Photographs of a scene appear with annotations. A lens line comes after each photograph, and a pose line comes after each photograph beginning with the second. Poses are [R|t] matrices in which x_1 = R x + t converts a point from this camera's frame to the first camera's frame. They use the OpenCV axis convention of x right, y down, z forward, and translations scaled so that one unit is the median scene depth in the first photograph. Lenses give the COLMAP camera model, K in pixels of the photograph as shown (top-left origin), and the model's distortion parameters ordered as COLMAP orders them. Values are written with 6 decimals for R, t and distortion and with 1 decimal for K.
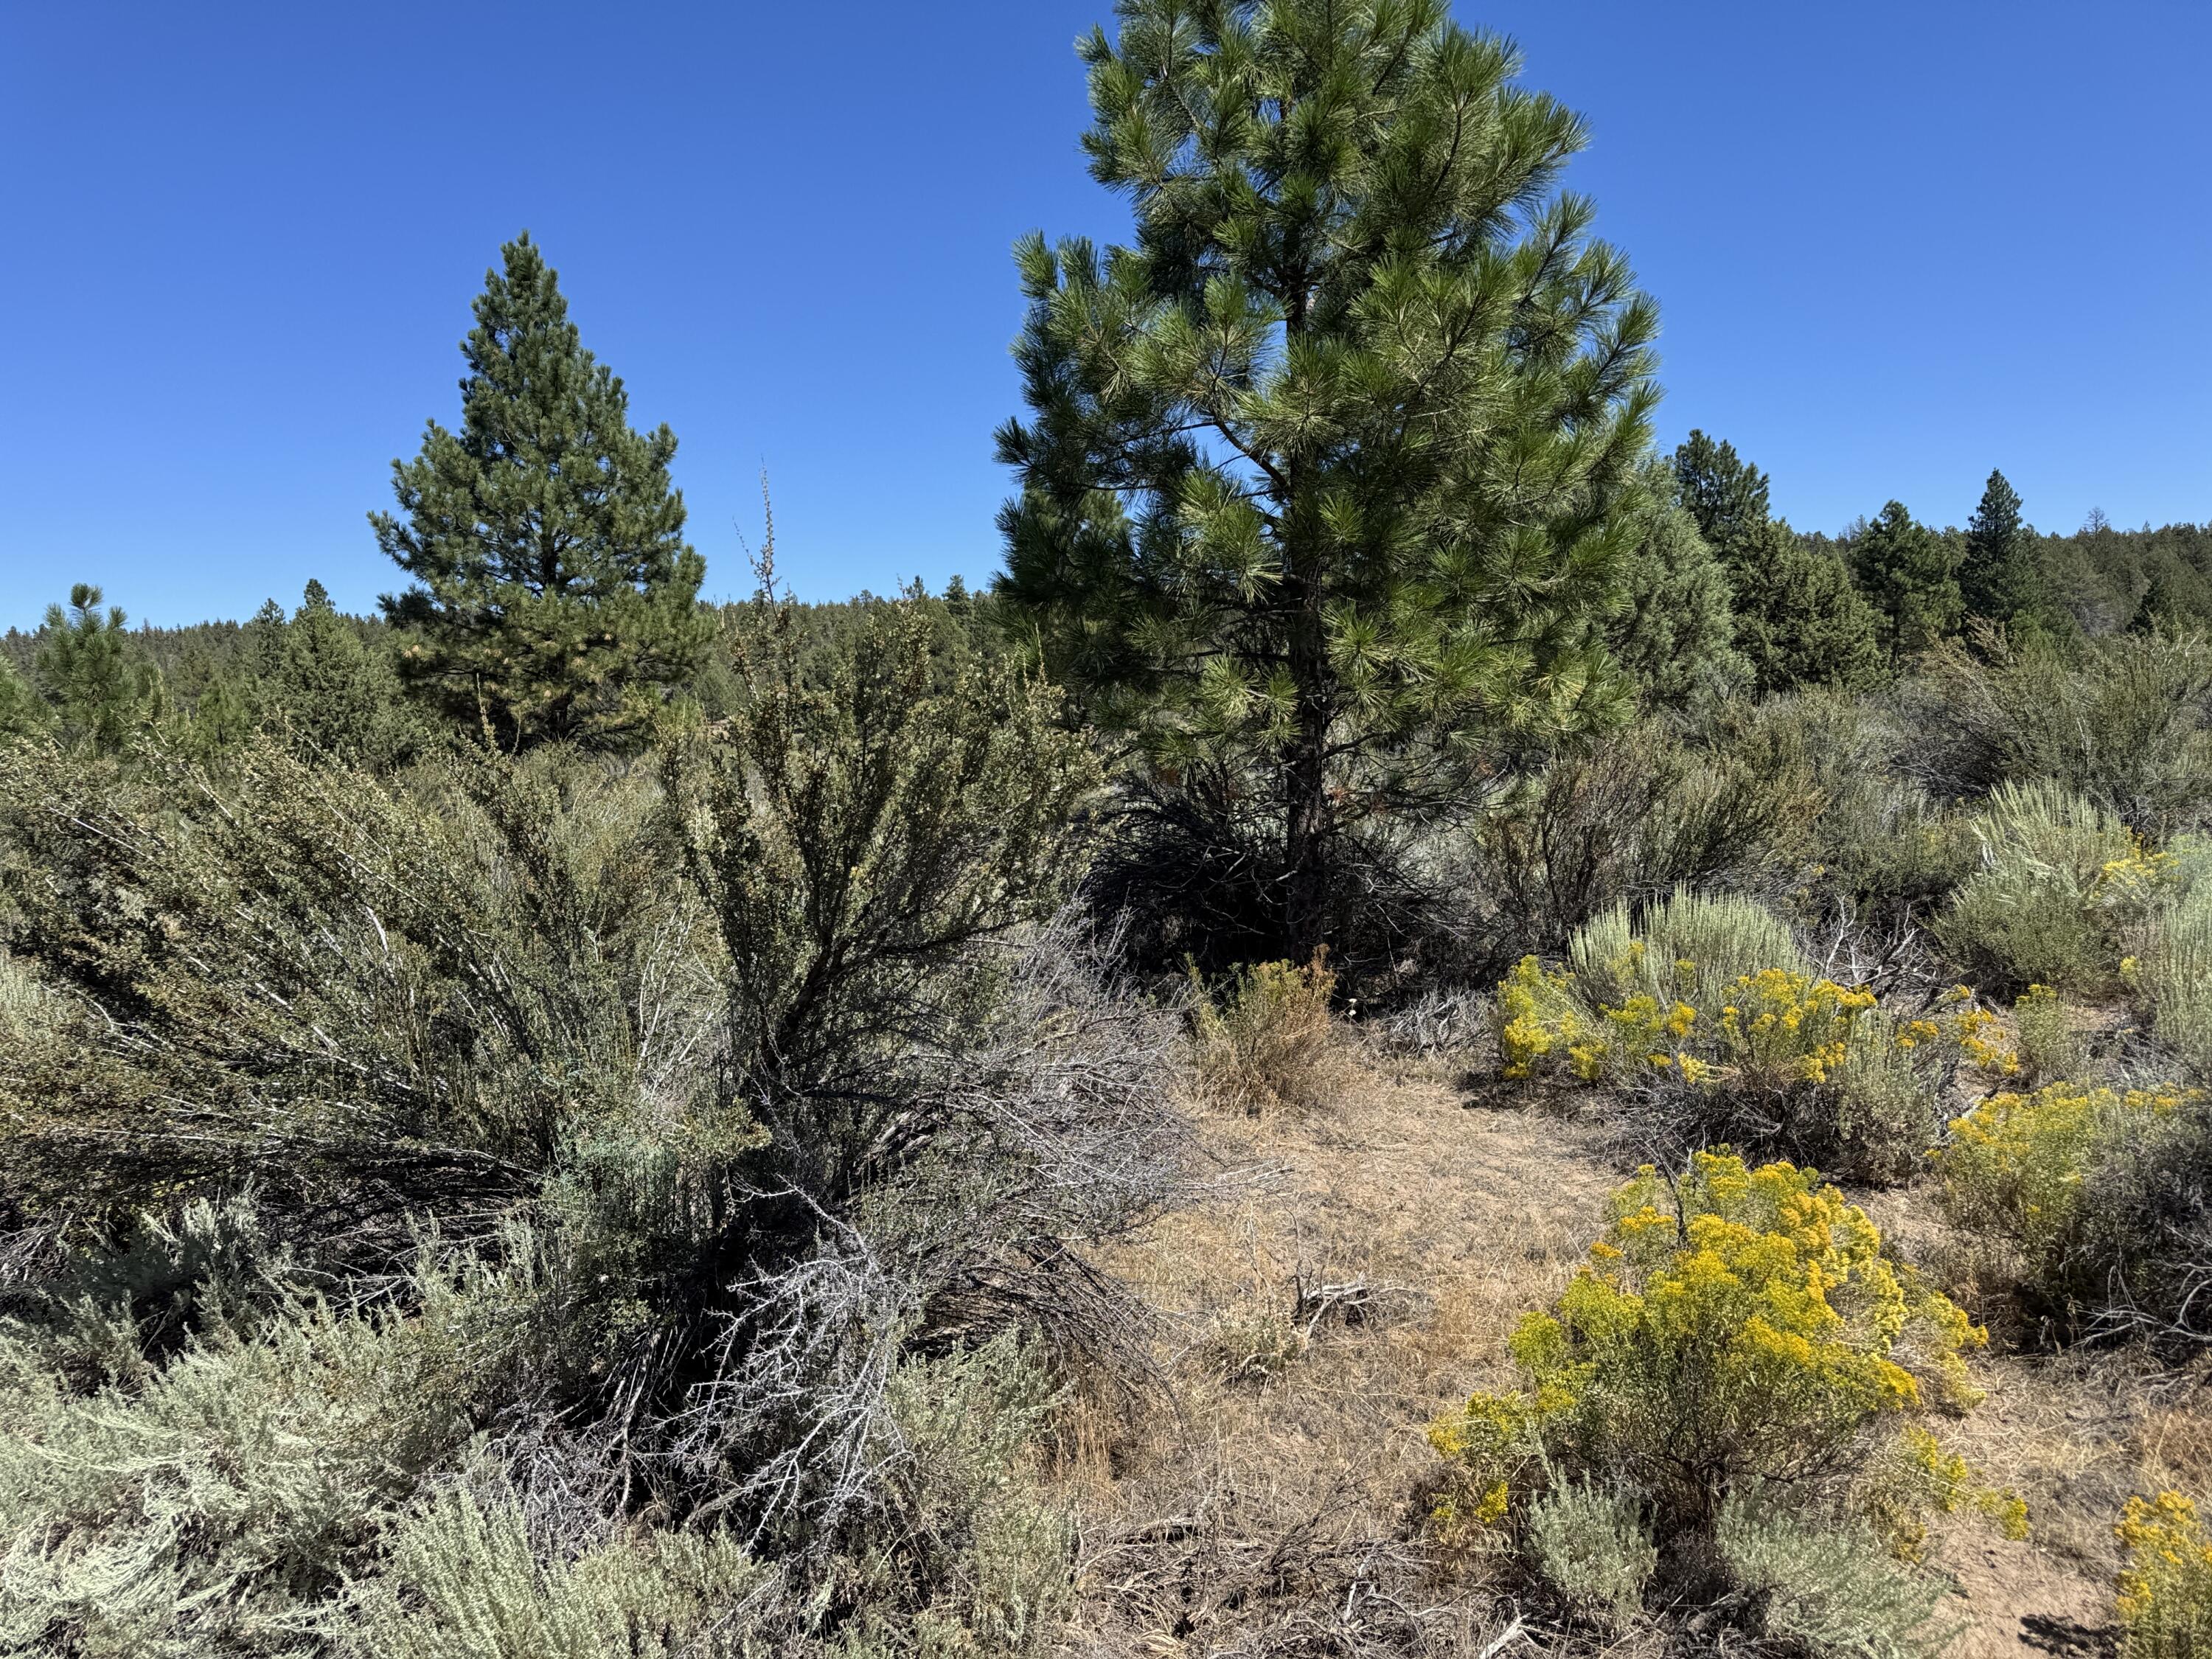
lens RADIAL K [[1512.3, 0, 1101.3], [0, 1512.3, 843.7], [0, 0, 1]] dist [0.005233, -0.021995]
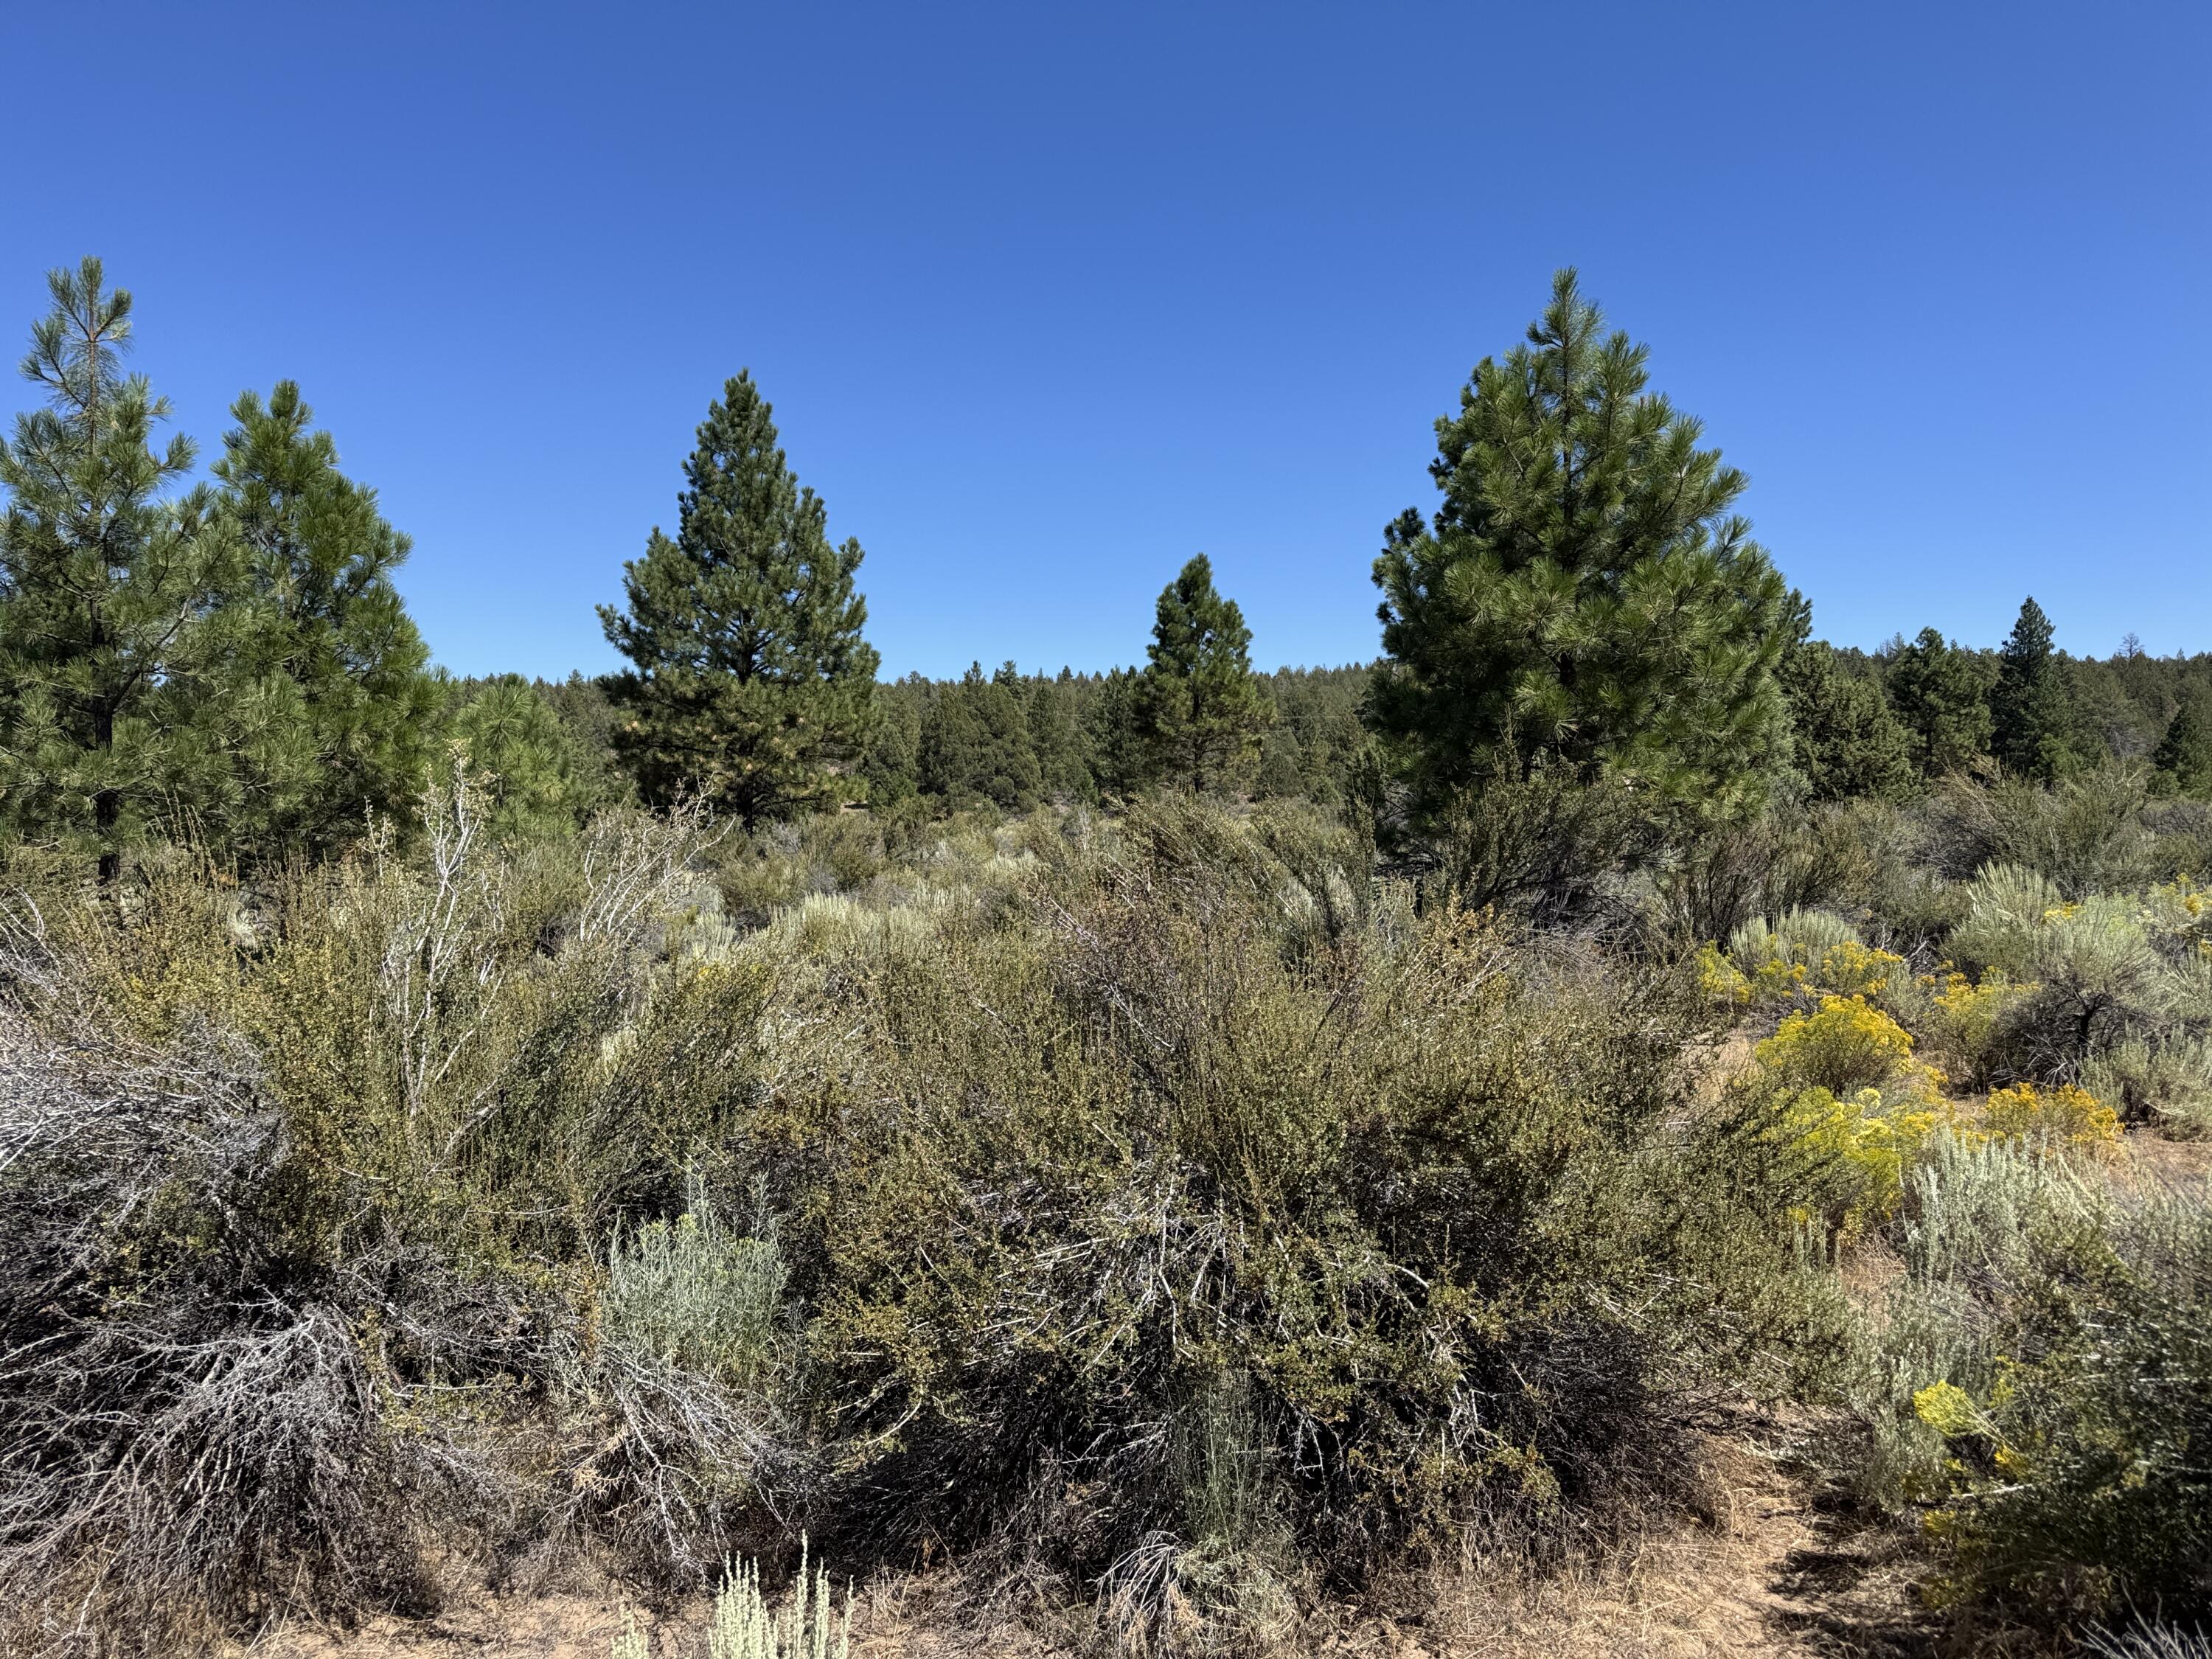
lens RADIAL K [[1512.3, 0, 1104.2], [0, 1512.3, 884.1], [0, 0, 1]] dist [0.005233, -0.021995]
pose [[0.999254, 0.035523, -0.015174, -0.072352], [-0.035975, 0.998885, -0.030580, 0.015160], [0.014070, 0.031103, 0.999417, -0.142410]]
